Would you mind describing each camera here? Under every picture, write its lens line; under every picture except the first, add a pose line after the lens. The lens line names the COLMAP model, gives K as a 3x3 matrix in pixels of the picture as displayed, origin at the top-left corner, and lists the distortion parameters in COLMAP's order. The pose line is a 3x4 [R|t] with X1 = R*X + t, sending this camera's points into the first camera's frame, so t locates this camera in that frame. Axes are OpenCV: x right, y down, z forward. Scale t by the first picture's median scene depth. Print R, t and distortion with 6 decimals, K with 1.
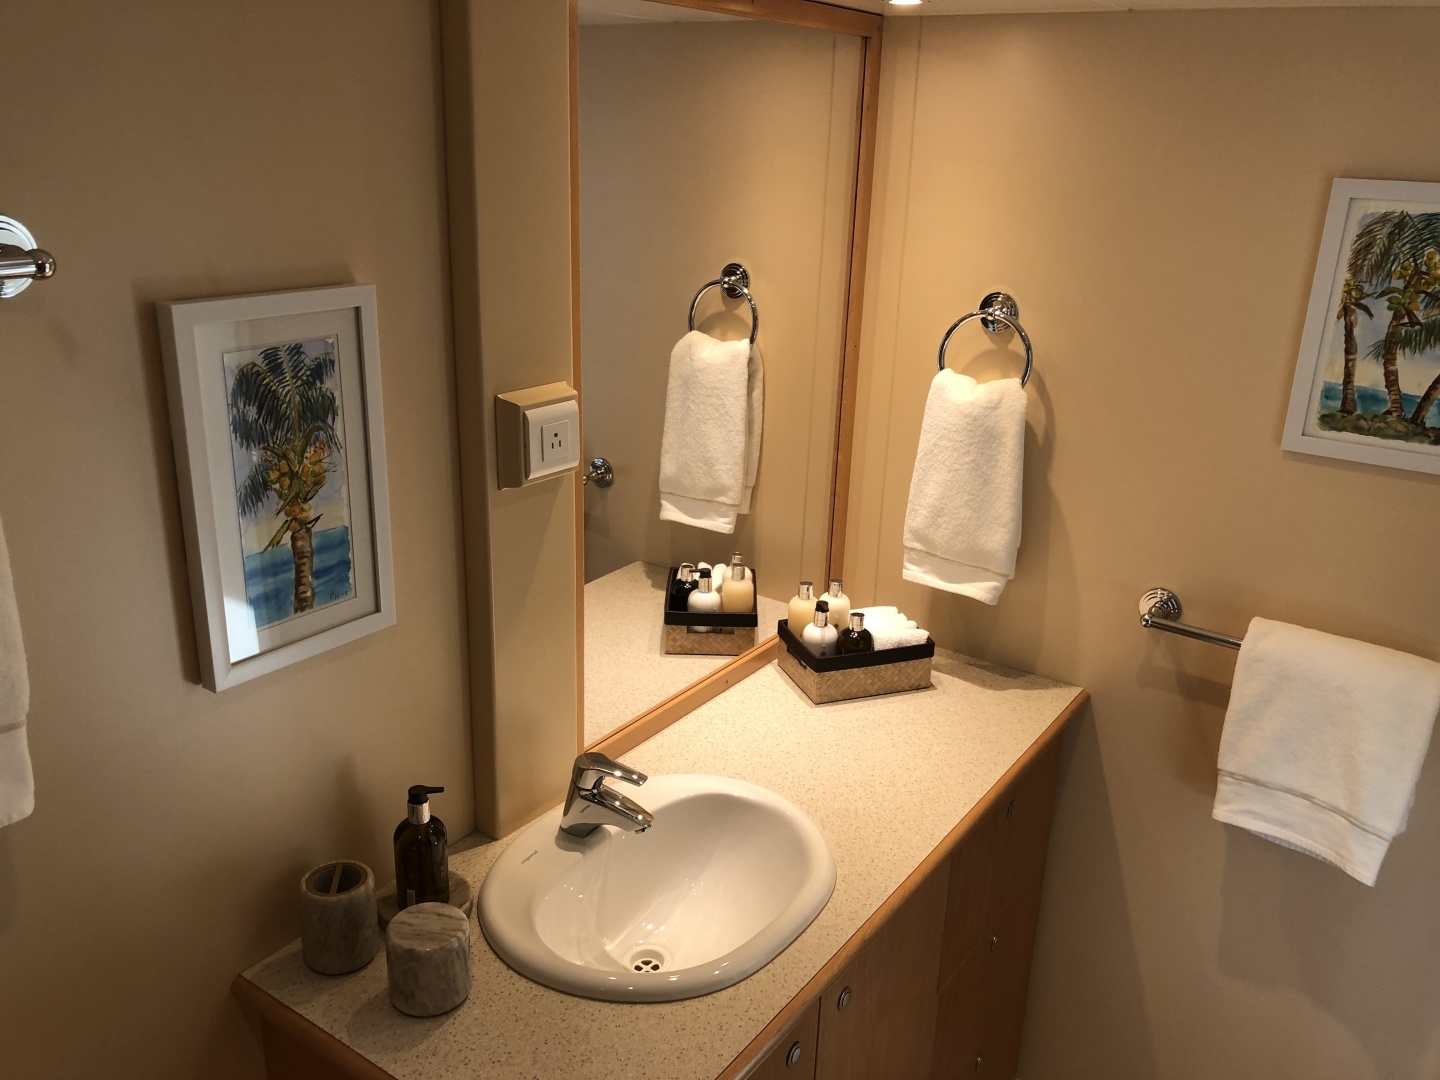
lens RADIAL K [[1193.2, 0, 731.3], [0, 1193.2, 543.1], [0, 0, 1]] dist [0.028443, -0.007037]
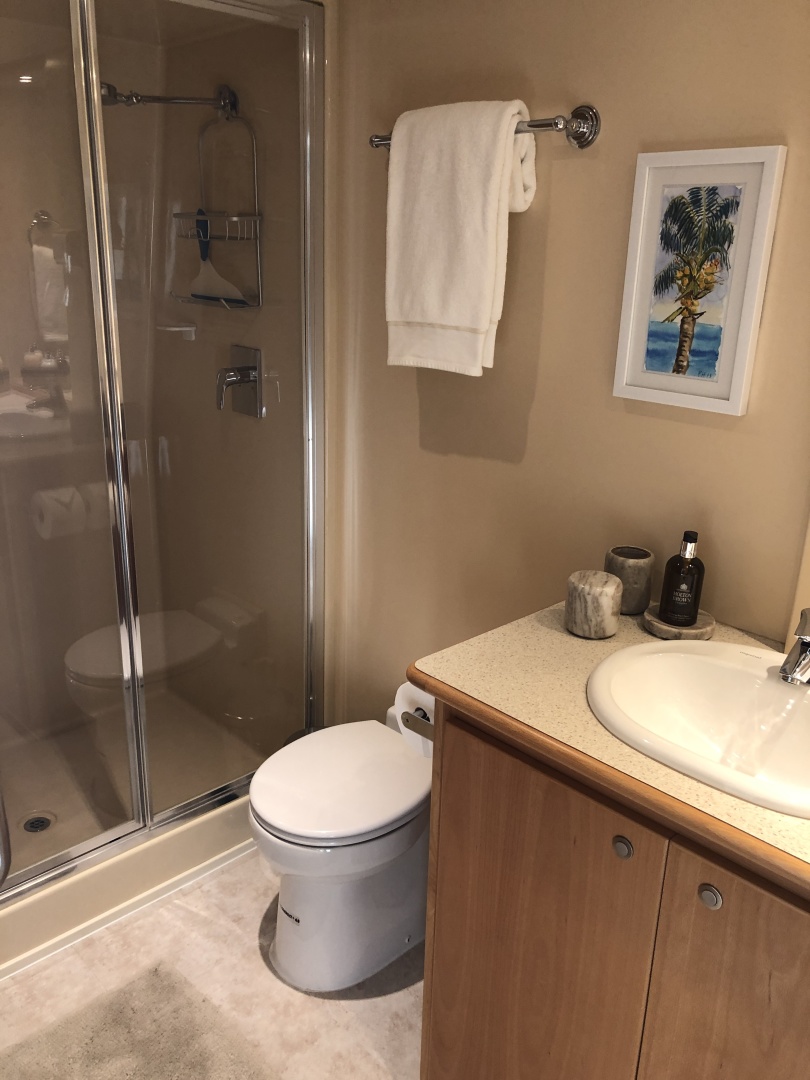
lens RADIAL K [[894.9, 0, 406.0], [0, 894.9, 539.9], [0, 0, 1]] dist [0.028443, -0.007037]
pose [[-0.212224, 0.276788, -0.937203, 0.806953], [-0.346580, 0.875388, 0.337013, -0.022205], [0.913698, 0.396338, -0.089849, 0.821033]]
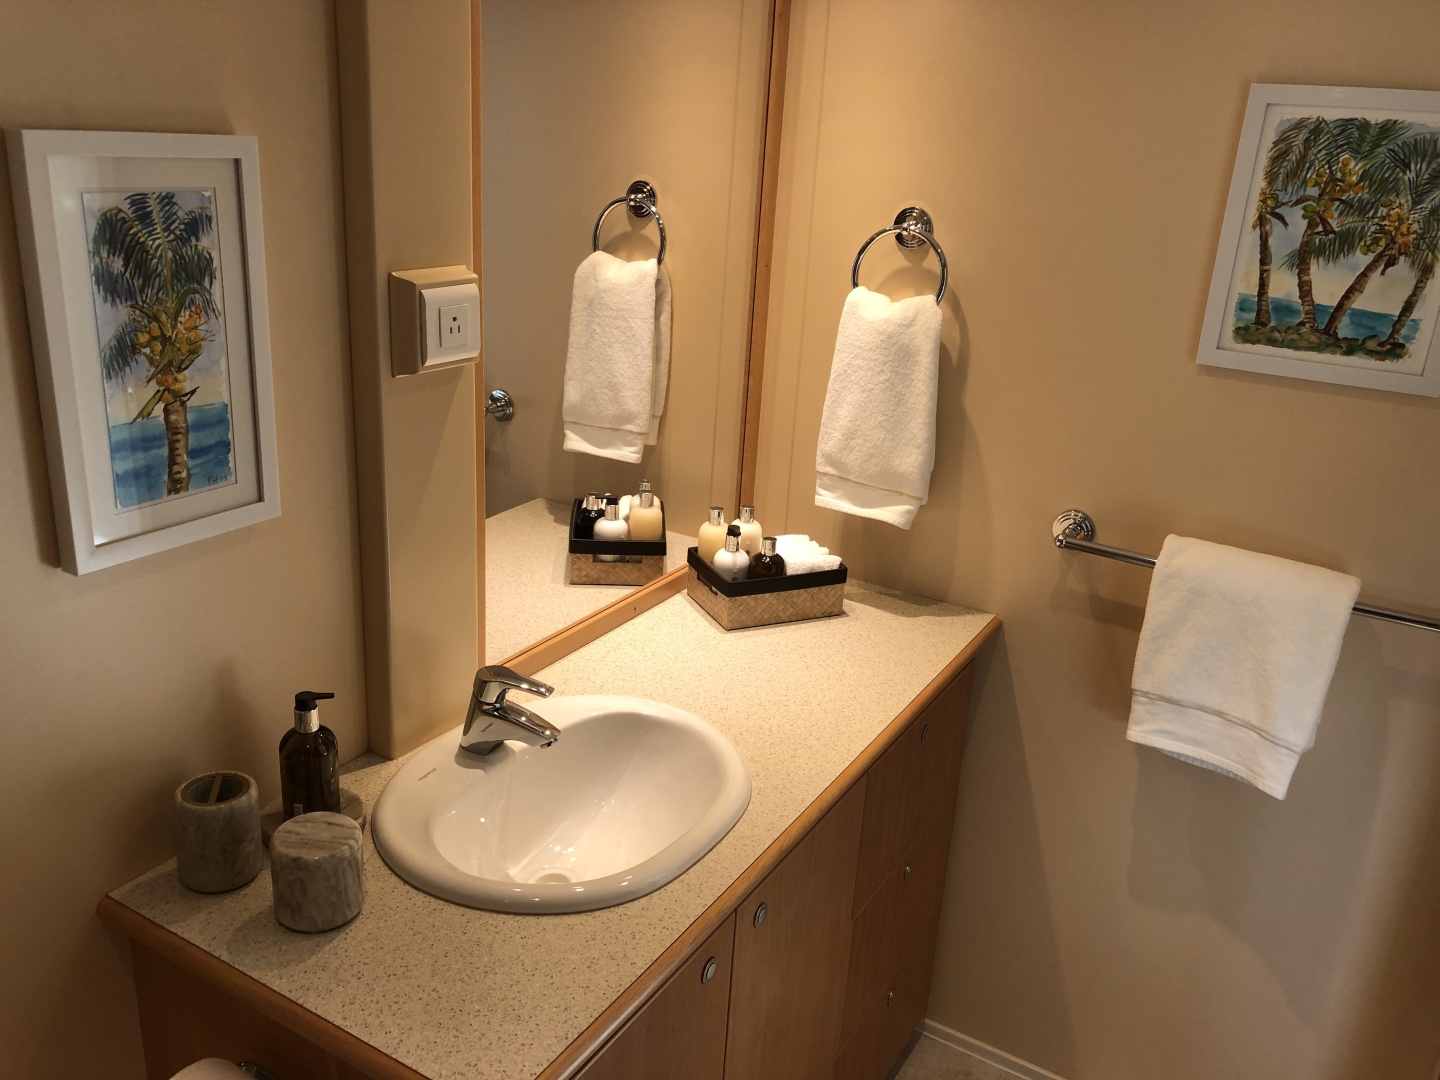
lens RADIAL K [[1193.2, 0, 712.8], [0, 1193.2, 534.4], [0, 0, 1]] dist [0.028443, -0.007037]
pose [[0.997552, 0.000996, 0.069920, -0.012150], [-0.001294, 0.999990, 0.004213, 0.079204], [-0.069916, -0.004294, 0.997544, 0.052028]]
